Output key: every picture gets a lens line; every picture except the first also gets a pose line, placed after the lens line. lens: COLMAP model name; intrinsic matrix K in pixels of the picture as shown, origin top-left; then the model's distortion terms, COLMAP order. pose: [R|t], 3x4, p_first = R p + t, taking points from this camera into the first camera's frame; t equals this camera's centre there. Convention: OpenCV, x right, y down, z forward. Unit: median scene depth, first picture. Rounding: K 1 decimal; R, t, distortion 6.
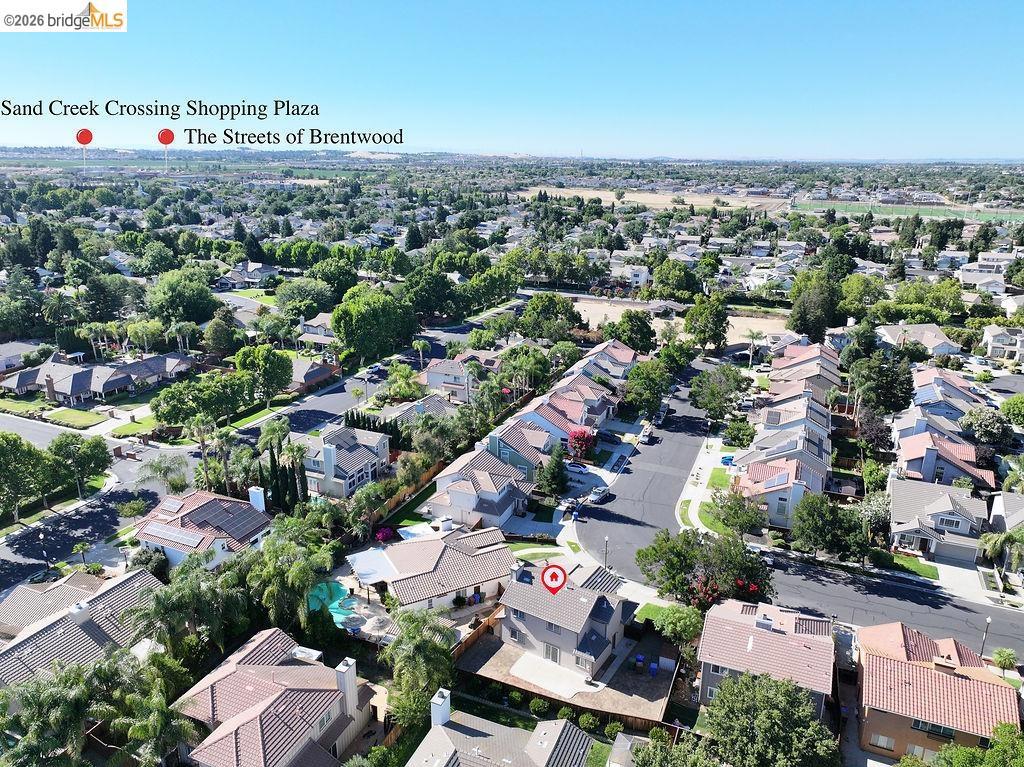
lens RADIAL K [[722.5, 0, 514.9], [0, 722.5, 378.4], [0, 0, 1]] dist [-0.001810, 0.024068]
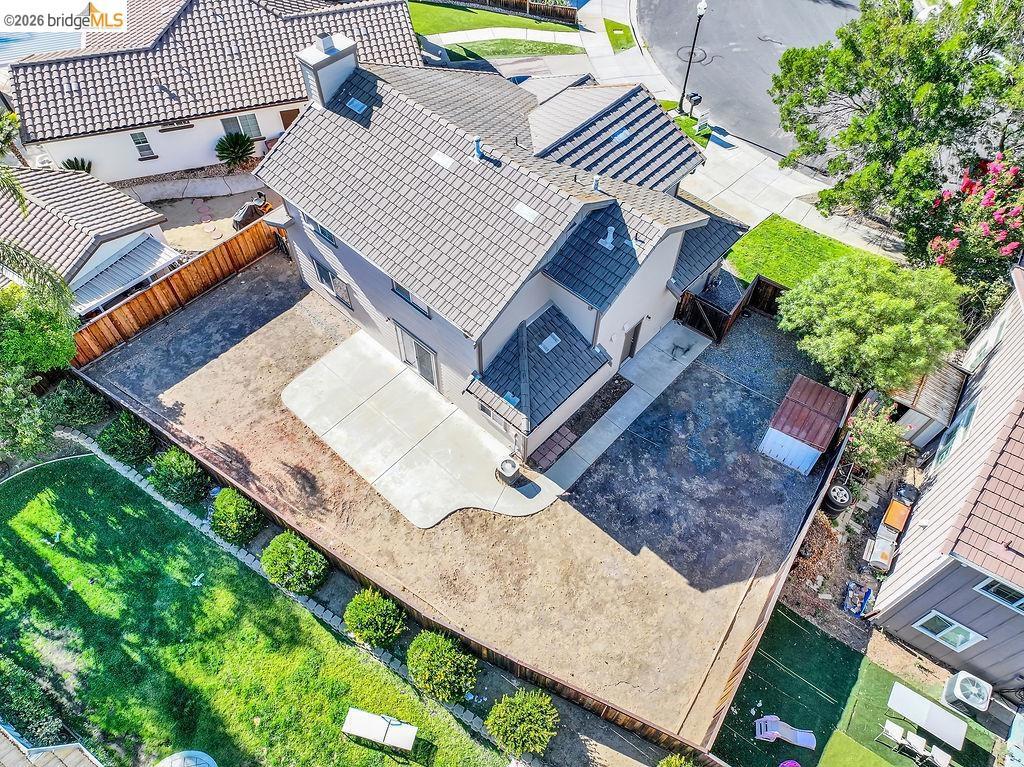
lens RADIAL K [[722.5, 0, 514.9], [0, 722.5, 378.4], [0, 0, 1]] dist [-0.001810, 0.024068]
pose [[0.982640, 0.152339, -0.105887, 0.121081], [-0.059636, 0.799820, 0.597271, 0.192555], [0.175678, -0.580587, 0.795019, 0.728263]]
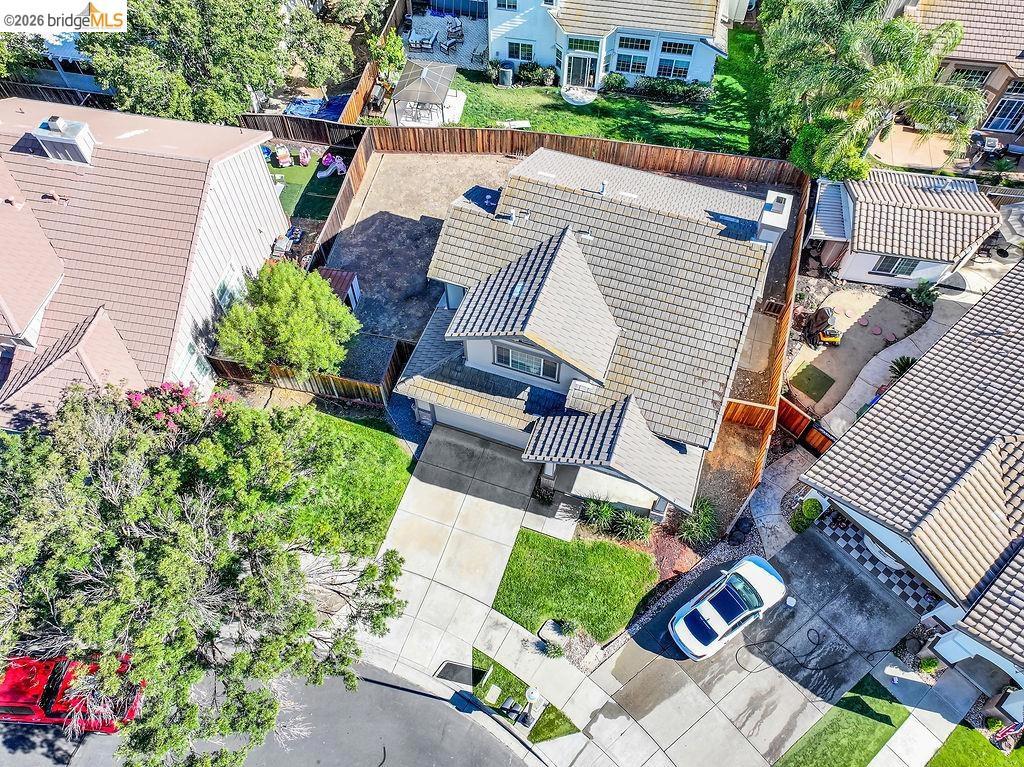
lens RADIAL K [[716.4, 0, 512.0], [0, 716.4, 383.5], [0, 0, 1]] dist [0.005815, 0.004712]
pose [[-0.975113, 0.178176, -0.131943, 0.169071], [-0.081678, 0.264566, 0.960902, -0.006853], [0.206117, 0.947765, -0.243429, 1.126113]]
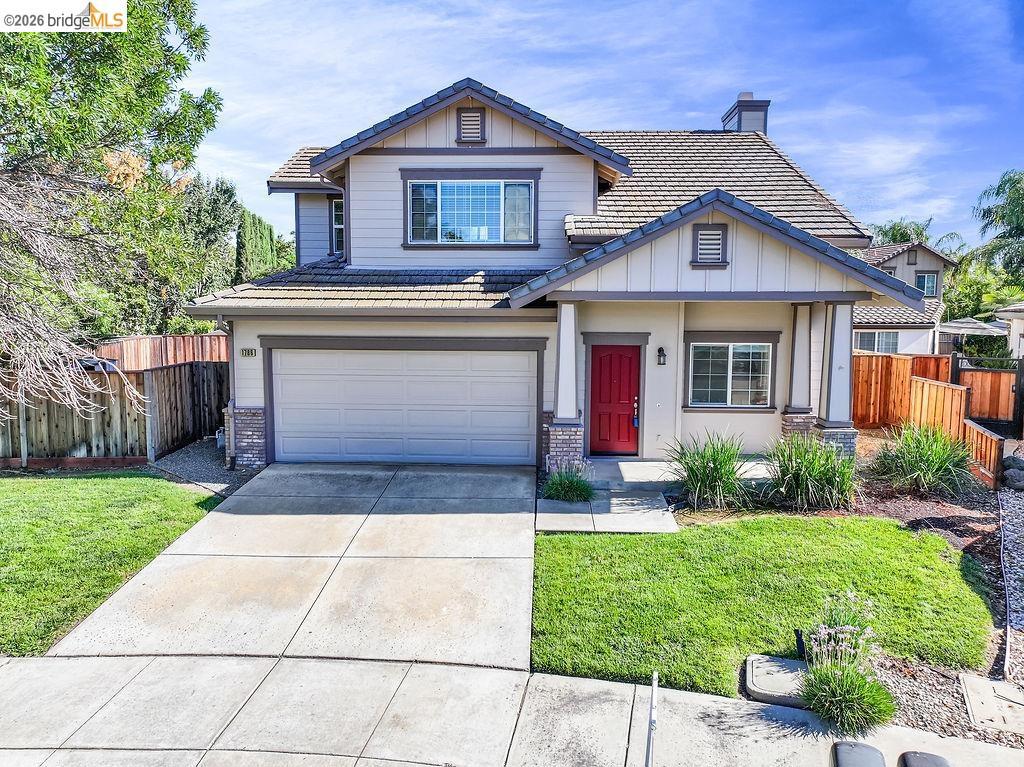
lens RADIAL K [[722.5, 0, 514.9], [0, 722.5, 378.4], [0, 0, 1]] dist [-0.001810, 0.024068]
pose [[-0.864139, 0.034769, -0.502051, 0.196142], [-0.164955, 0.922929, 0.347840, 0.272678], [0.475452, 0.383398, -0.791803, 1.194191]]
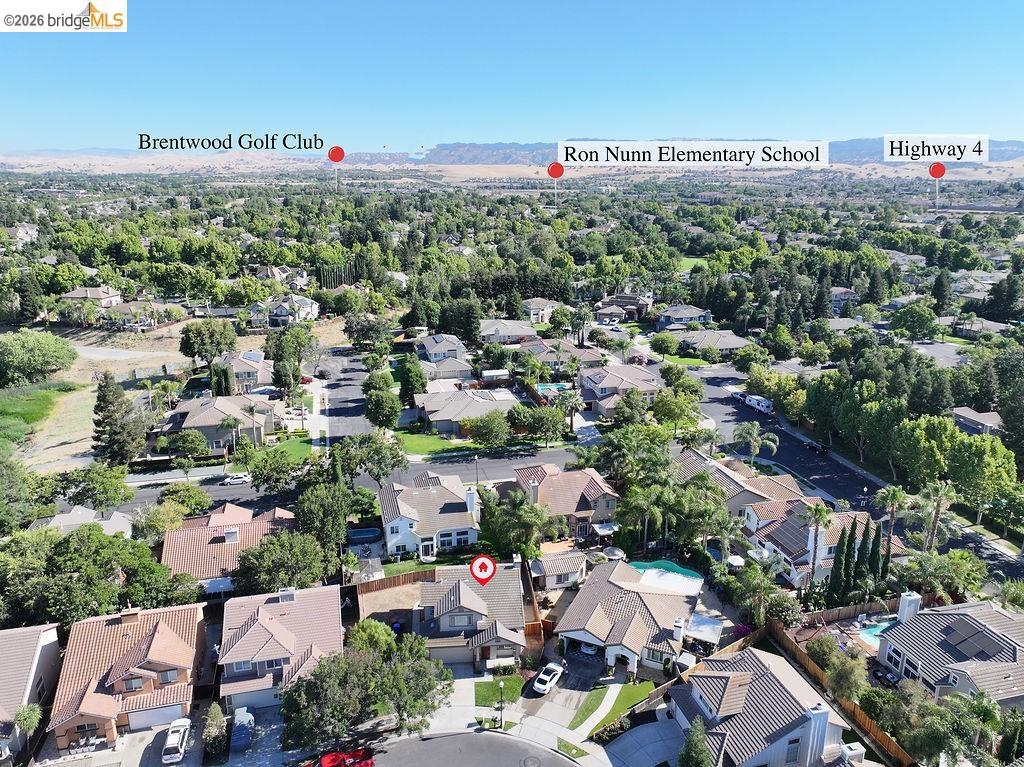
lens RADIAL K [[722.5, 0, 514.9], [0, 722.5, 378.4], [0, 0, 1]] dist [-0.001810, 0.024068]
pose [[-0.793501, 0.154199, -0.588709, 0.594678], [-0.198604, 0.848789, 0.490013, -0.488855], [0.575249, 0.505746, -0.642891, 1.554411]]
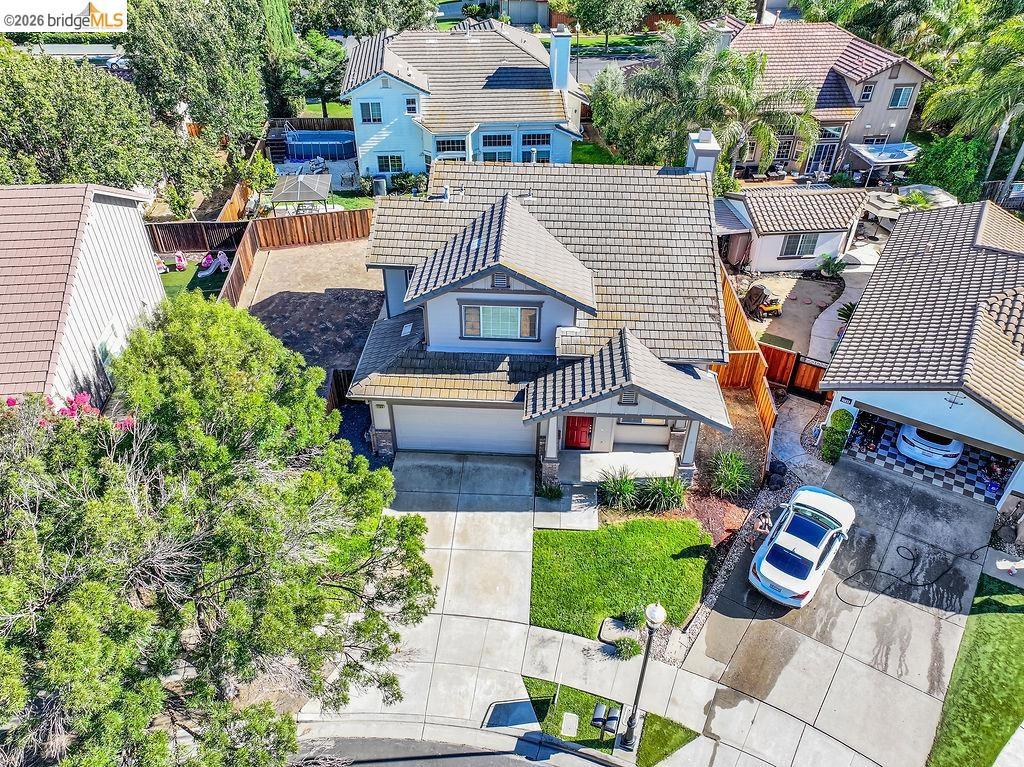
lens RADIAL K [[722.5, 0, 514.9], [0, 722.5, 378.4], [0, 0, 1]] dist [-0.001810, 0.024068]
pose [[-0.869774, 0.279741, -0.406496, 0.234807], [-0.167063, 0.608195, 0.776008, 0.090645], [0.464310, 0.742862, -0.482258, 1.195739]]
